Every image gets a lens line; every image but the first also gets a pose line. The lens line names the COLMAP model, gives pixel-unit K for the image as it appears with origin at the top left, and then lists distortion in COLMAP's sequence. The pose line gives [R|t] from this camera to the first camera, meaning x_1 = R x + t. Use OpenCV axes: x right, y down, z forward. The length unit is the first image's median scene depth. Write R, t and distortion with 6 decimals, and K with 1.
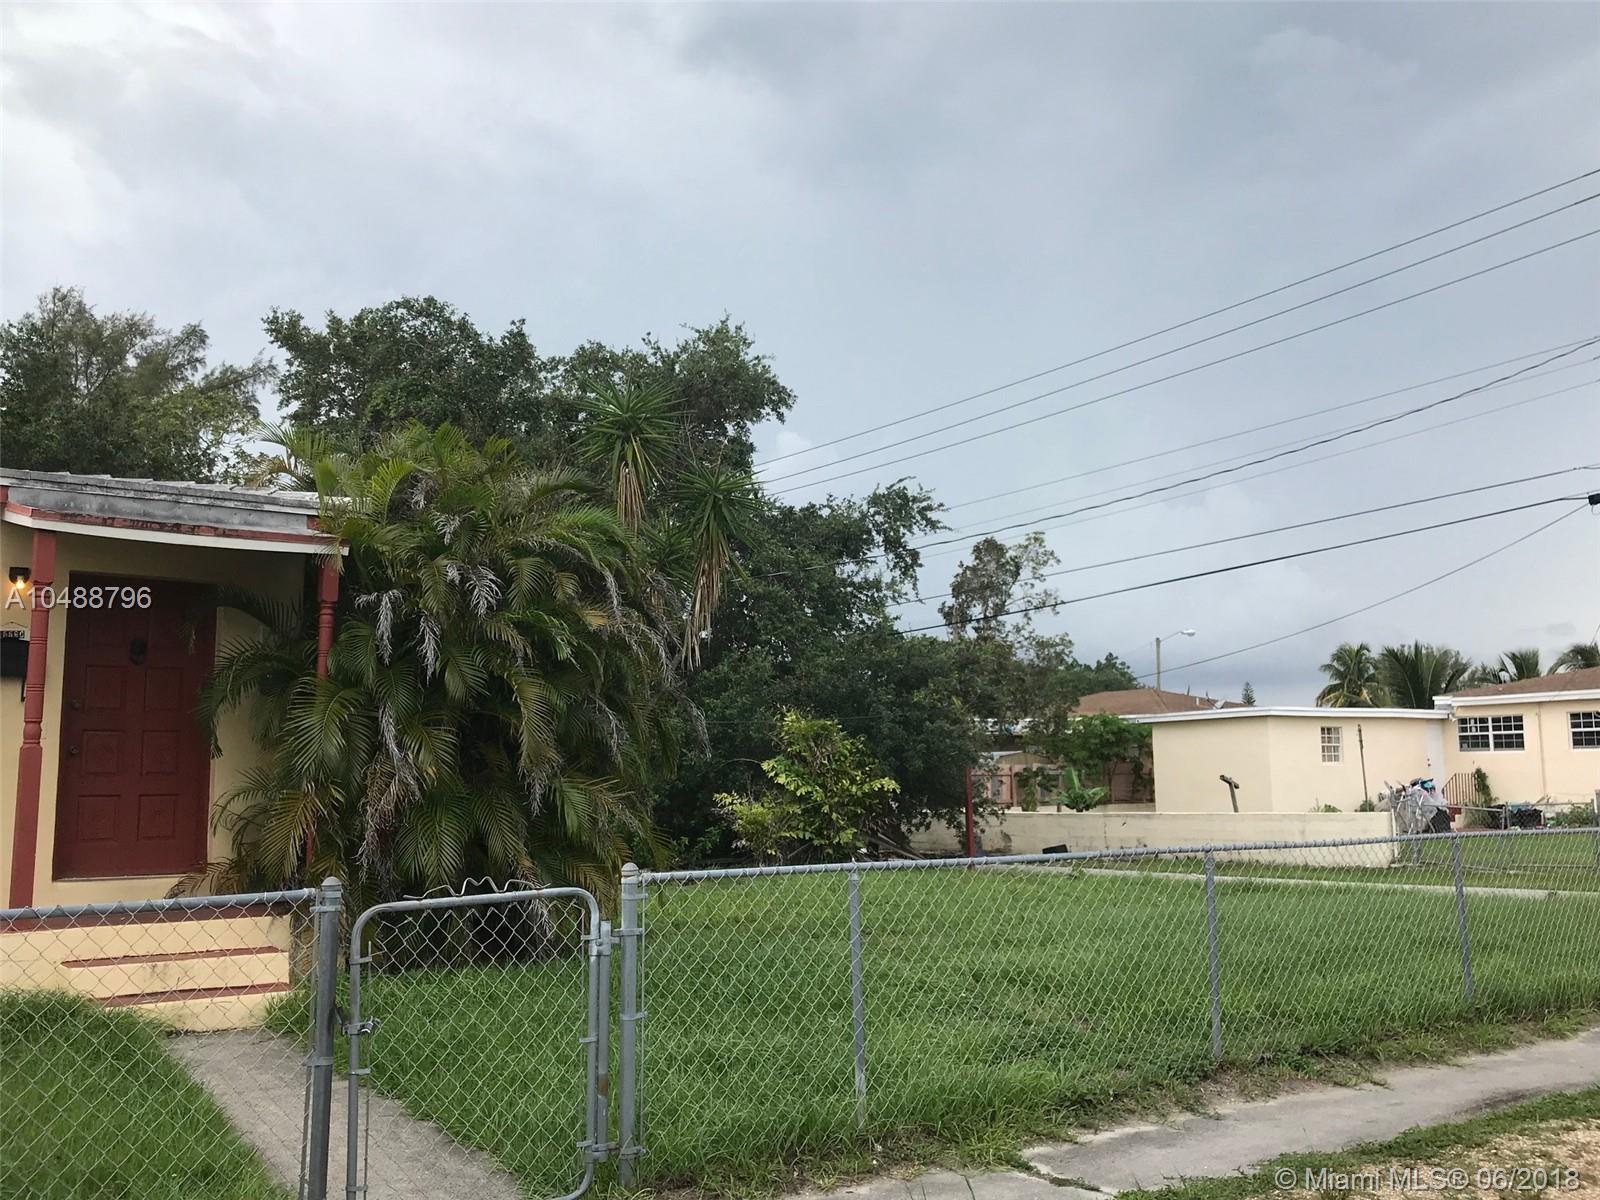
lens RADIAL K [[1482.9, 0, 800.0], [0, 1482.9, 600.0], [0, 0, 1]] dist [-0.003671, 0.003813]
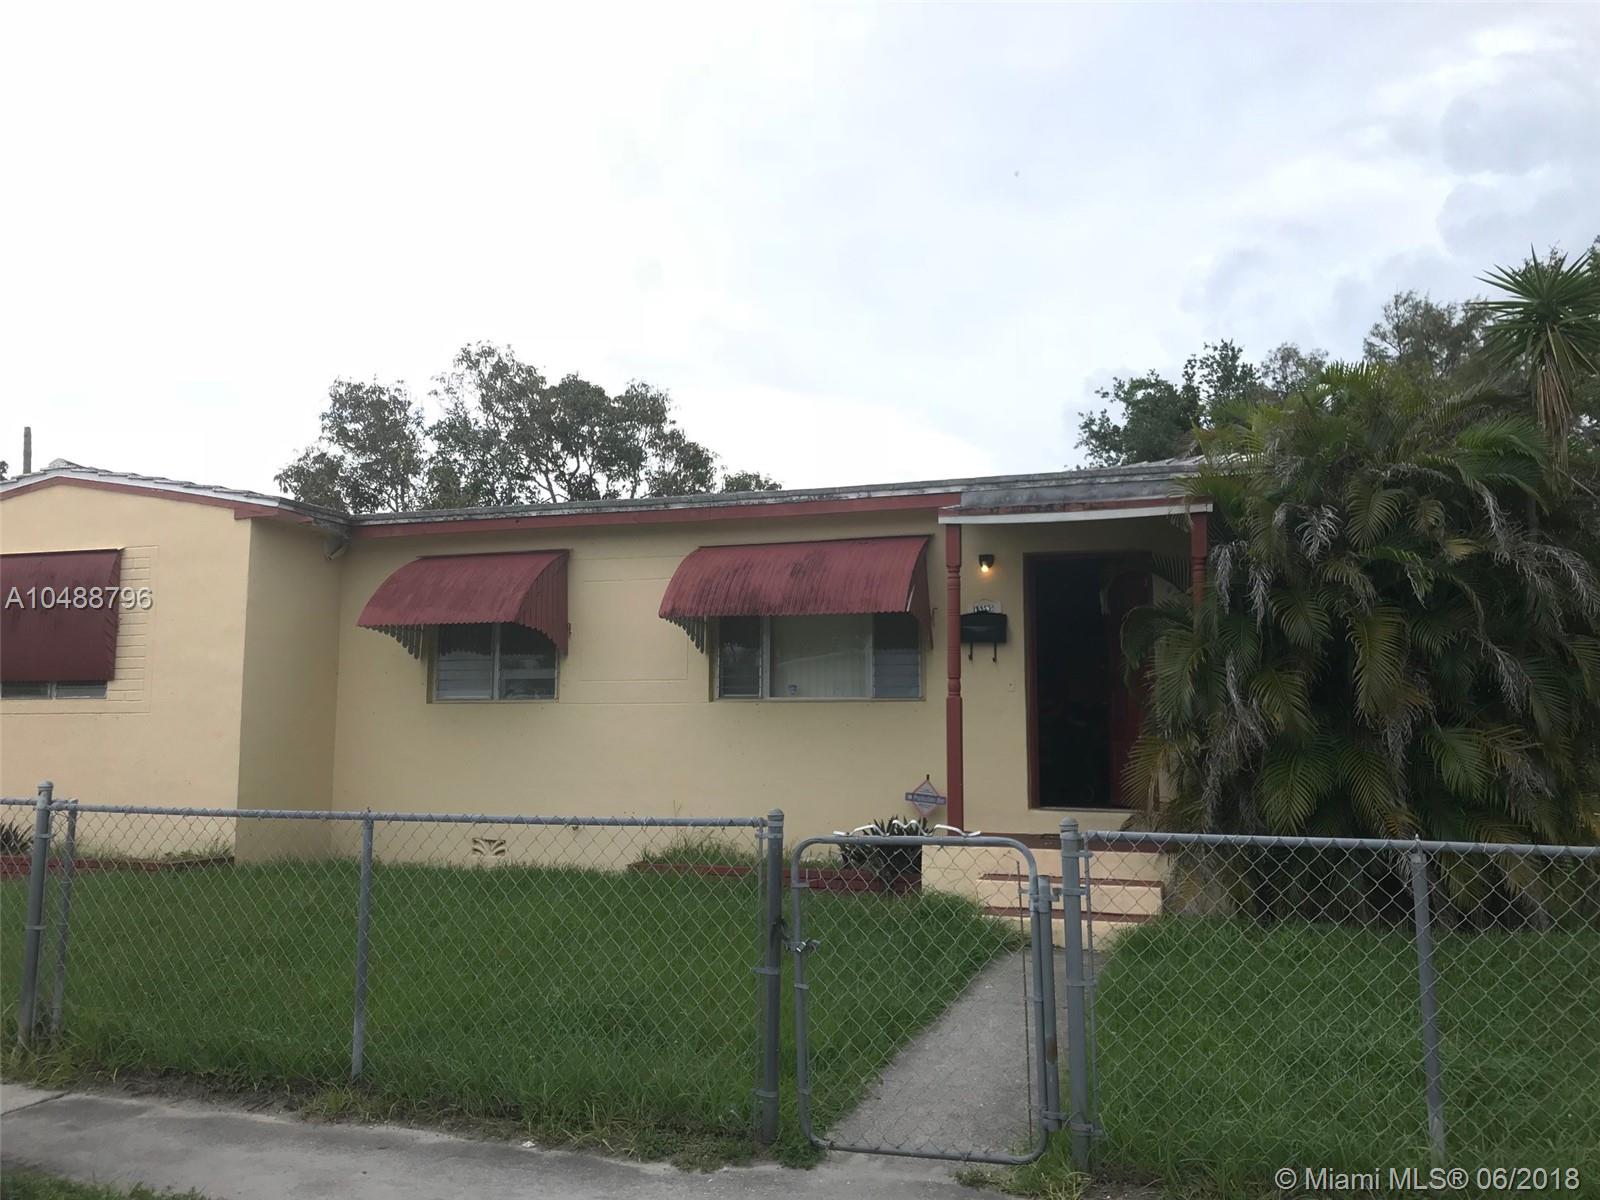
lens RADIAL K [[1316.2, 0, 800.0], [0, 1316.2, 600.0], [0, 0, 1]] dist [-0.004866, -0.003289]
pose [[0.570163, -0.072204, -0.818353, 0.281021], [0.091404, 0.995521, -0.024153, 0.027639], [0.816431, -0.061030, 0.574209, 0.235461]]
